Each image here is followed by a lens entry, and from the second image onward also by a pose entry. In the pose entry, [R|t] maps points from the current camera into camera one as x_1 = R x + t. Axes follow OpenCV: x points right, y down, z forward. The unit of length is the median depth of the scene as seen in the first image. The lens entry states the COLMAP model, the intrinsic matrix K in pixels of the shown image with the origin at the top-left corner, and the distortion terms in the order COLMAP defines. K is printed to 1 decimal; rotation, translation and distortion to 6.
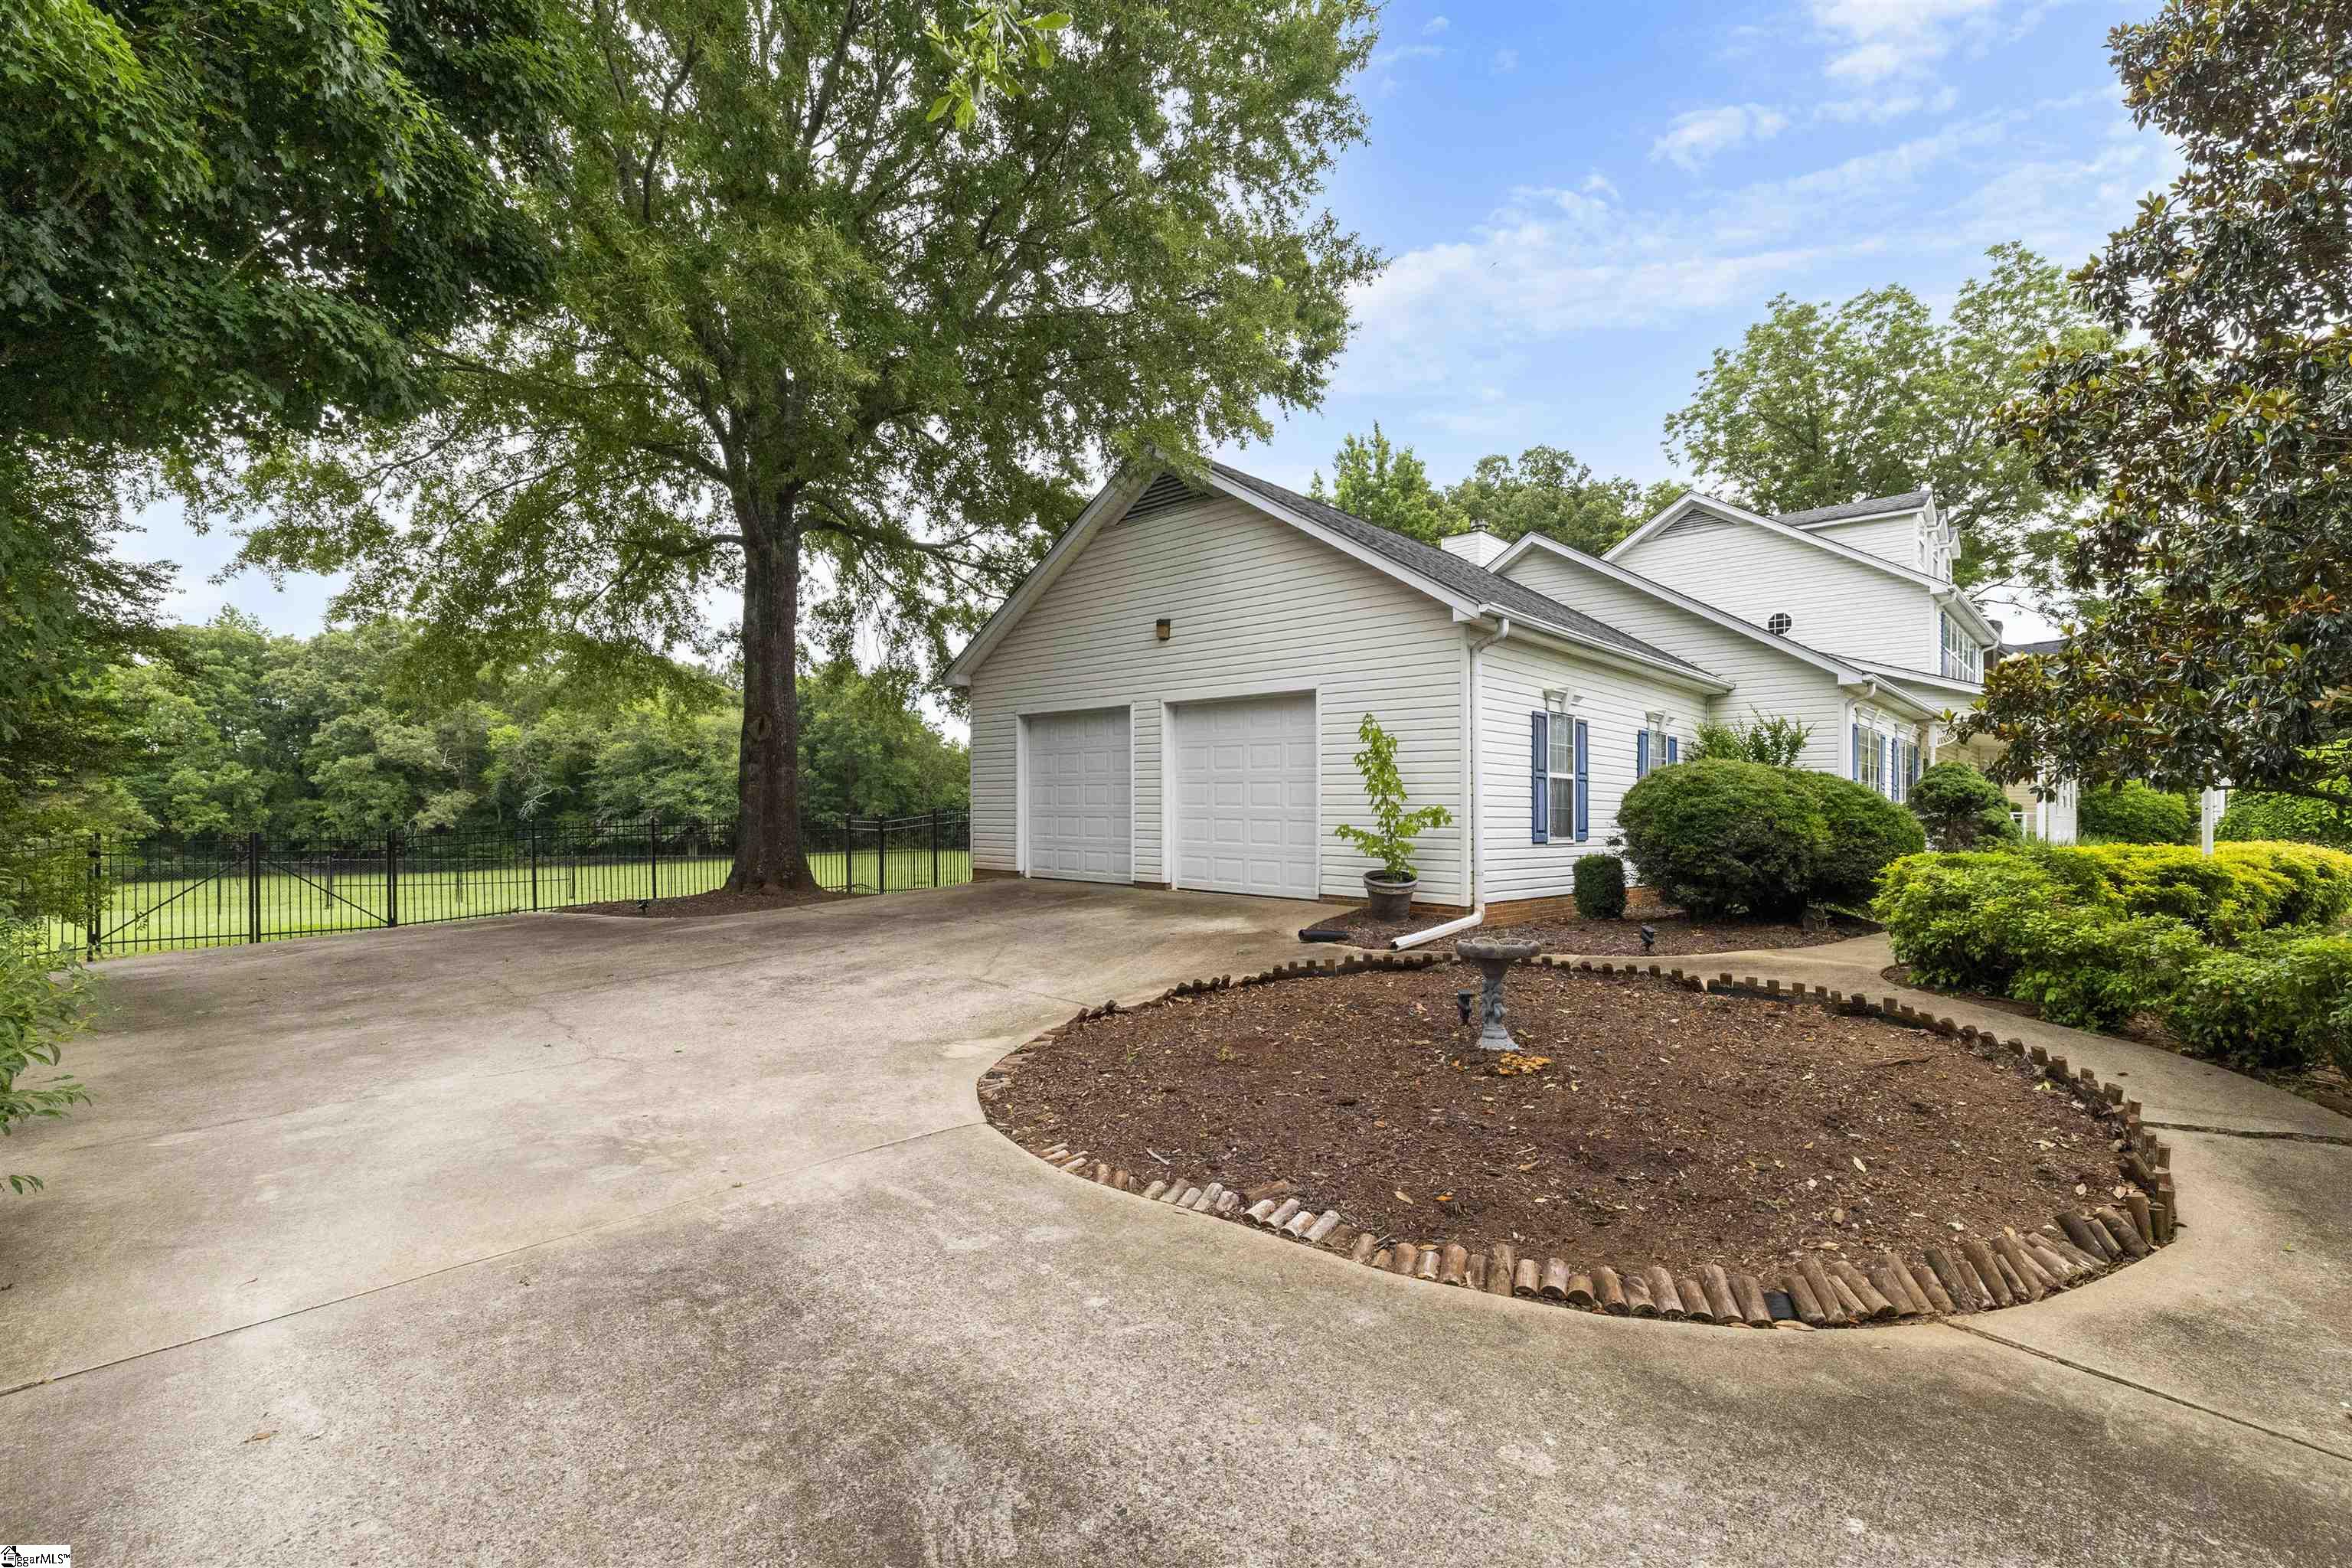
lens RADIAL K [[1063.6, 0, 1178.6], [0, 1063.6, 799.5], [0, 0, 1]] dist [-0.000524, -0.000095]
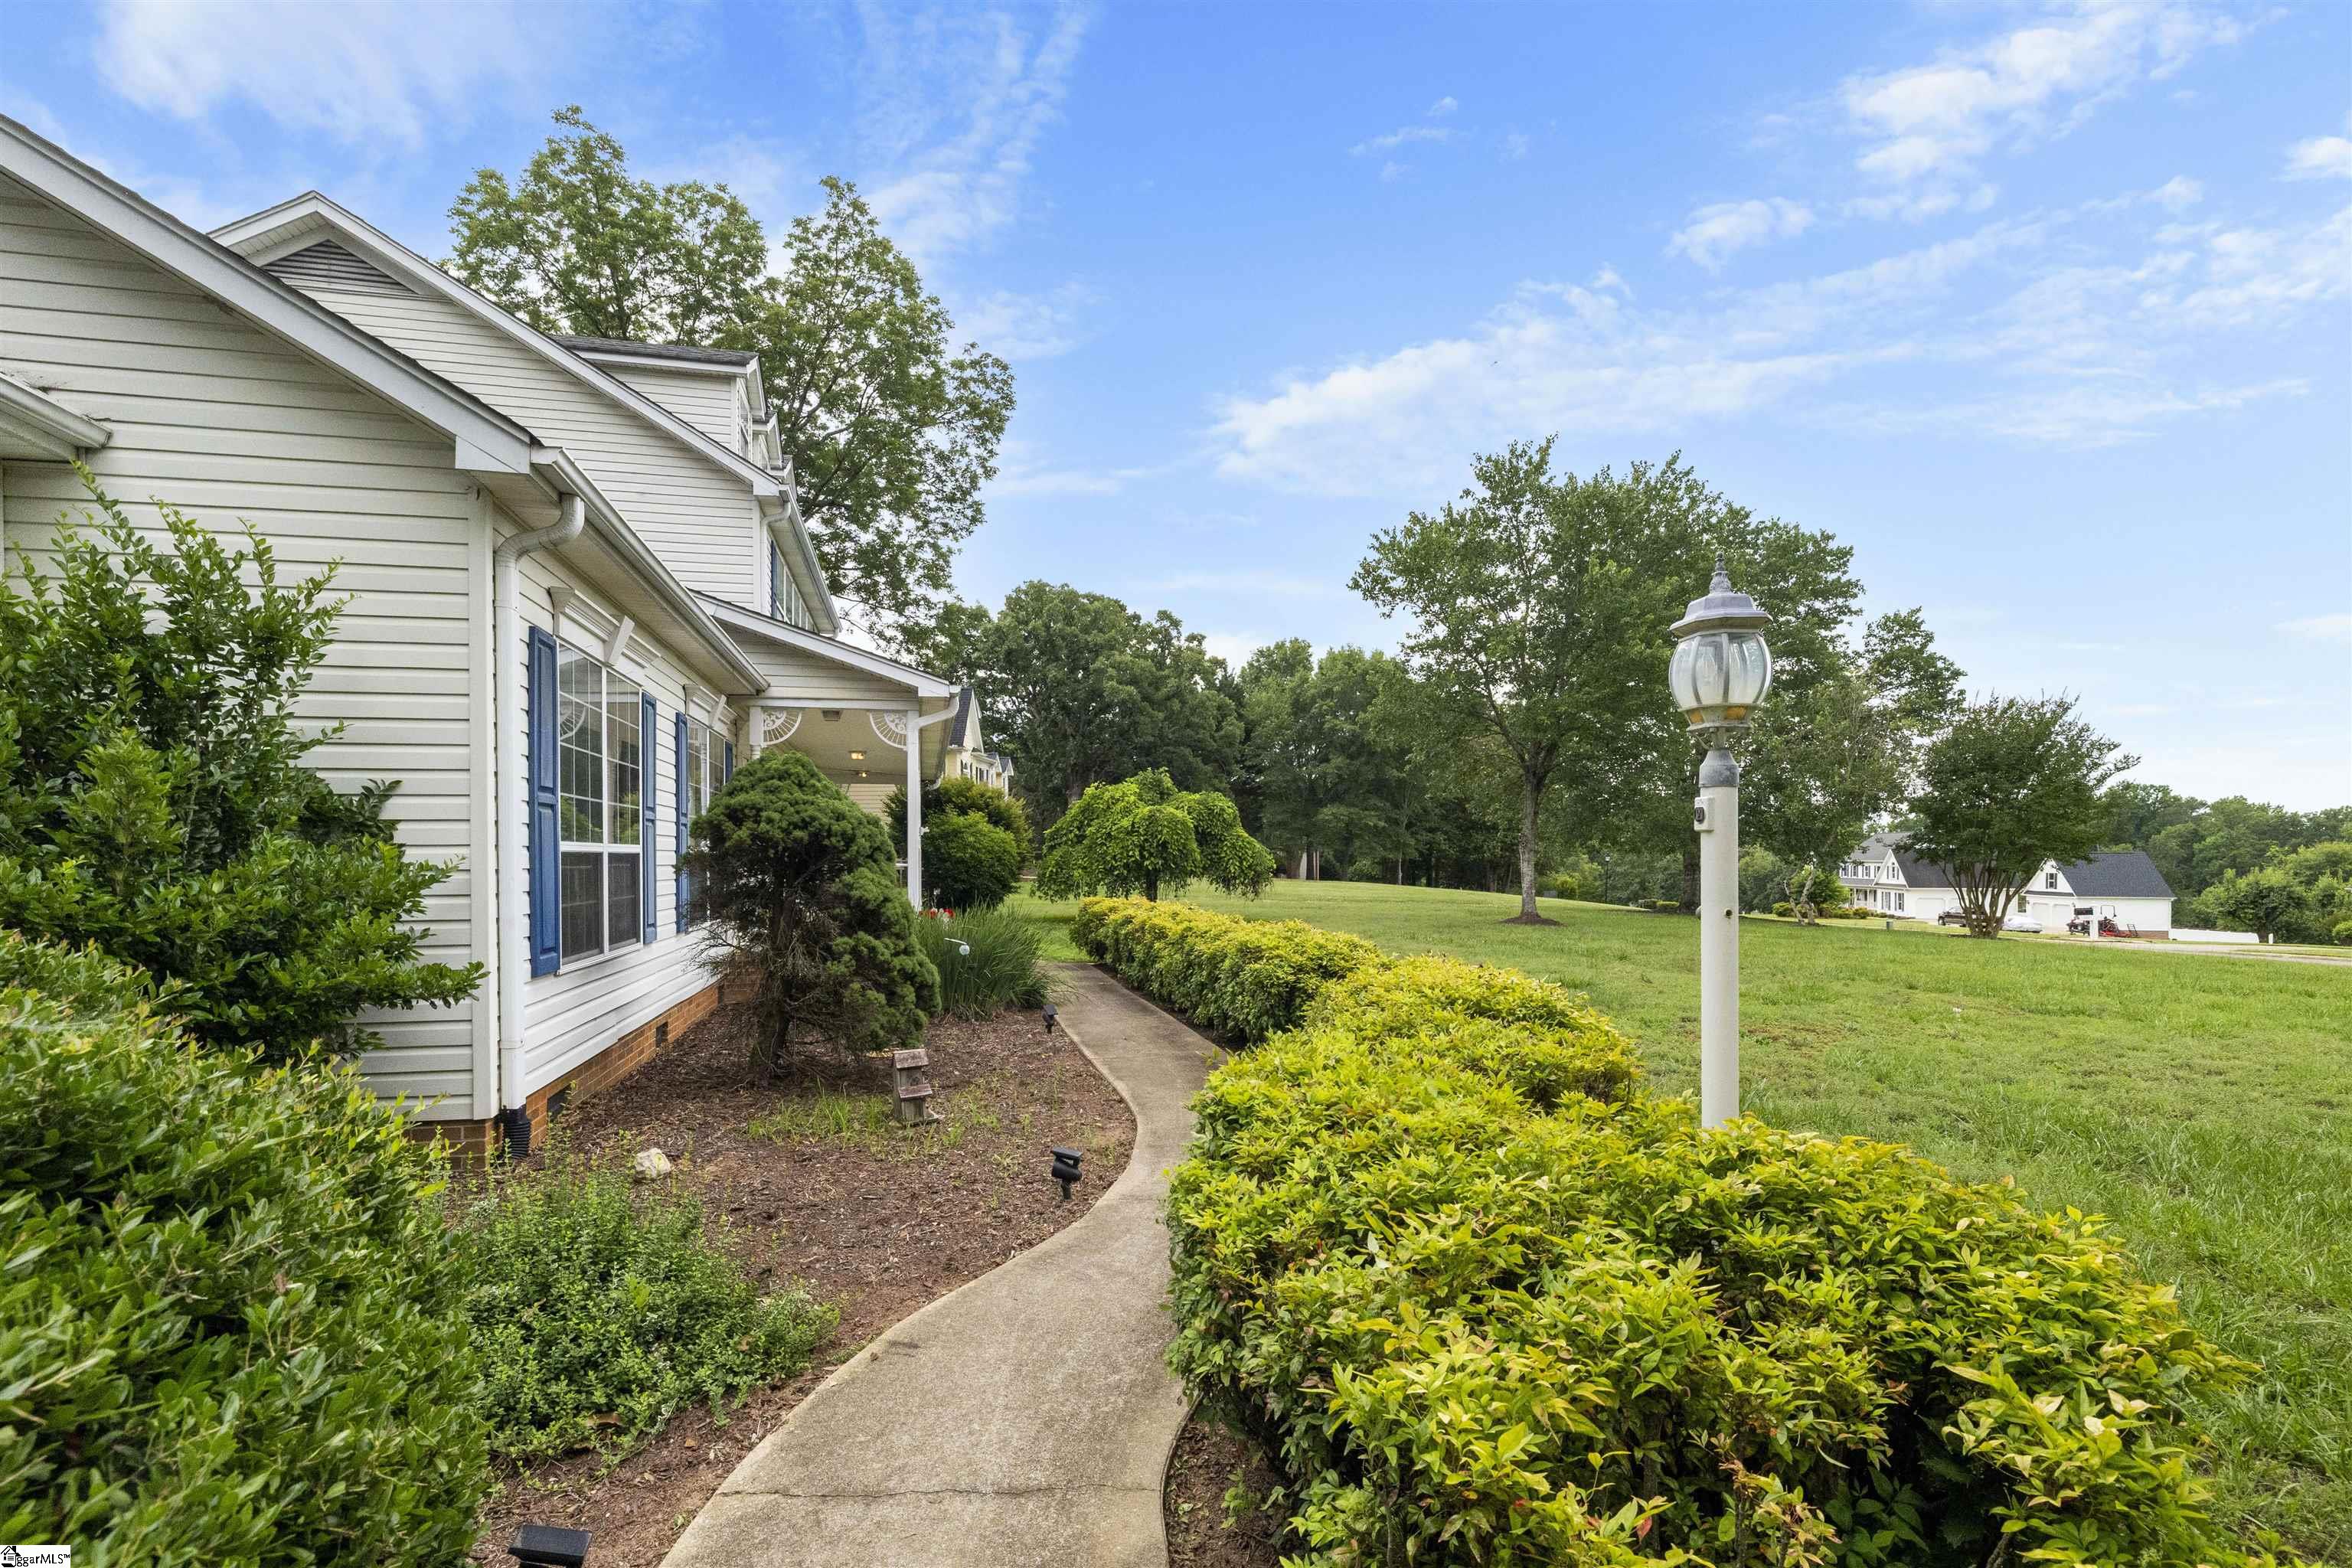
lens RADIAL K [[1087.1, 0, 1169.8], [0, 1087.1, 885.2], [0, 0, 1]] dist [-0.003520, -0.000266]
pose [[0.570288, -0.032744, 0.820792, 0.397415], [-0.007602, 0.998952, 0.045133, -0.004437], [-0.821410, -0.031979, 0.569441, 0.542492]]
